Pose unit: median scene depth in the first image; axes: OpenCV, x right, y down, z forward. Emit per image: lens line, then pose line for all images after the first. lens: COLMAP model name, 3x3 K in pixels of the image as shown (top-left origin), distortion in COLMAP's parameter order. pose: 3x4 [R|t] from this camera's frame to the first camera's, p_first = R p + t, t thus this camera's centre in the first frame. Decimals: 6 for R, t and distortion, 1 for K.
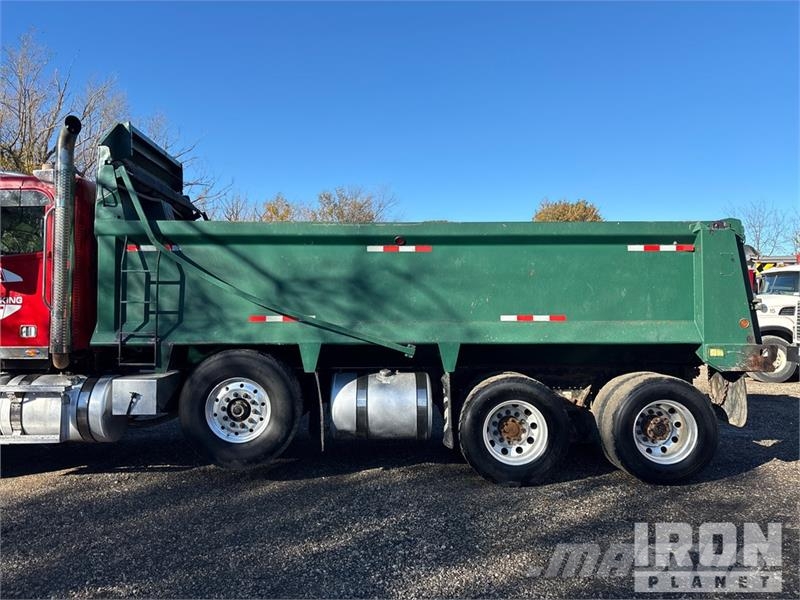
lens RADIAL K [[597.8, 0, 400.0], [0, 597.8, 300.0], [0, 0, 1]] dist [0.082675, -0.112500]
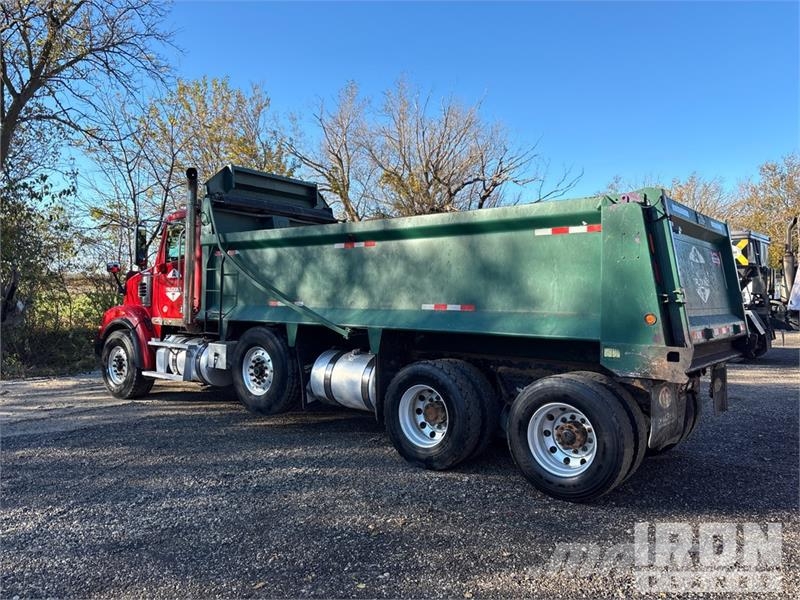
lens RADIAL K [[597.8, 0, 400.0], [0, 597.8, 300.0], [0, 0, 1]] dist [0.082675, -0.112500]
pose [[0.758748, 0.012569, -0.651263, 0.828599], [-0.001750, 0.999850, 0.017258, 0.000428], [0.651382, -0.011954, 0.758656, 0.183139]]
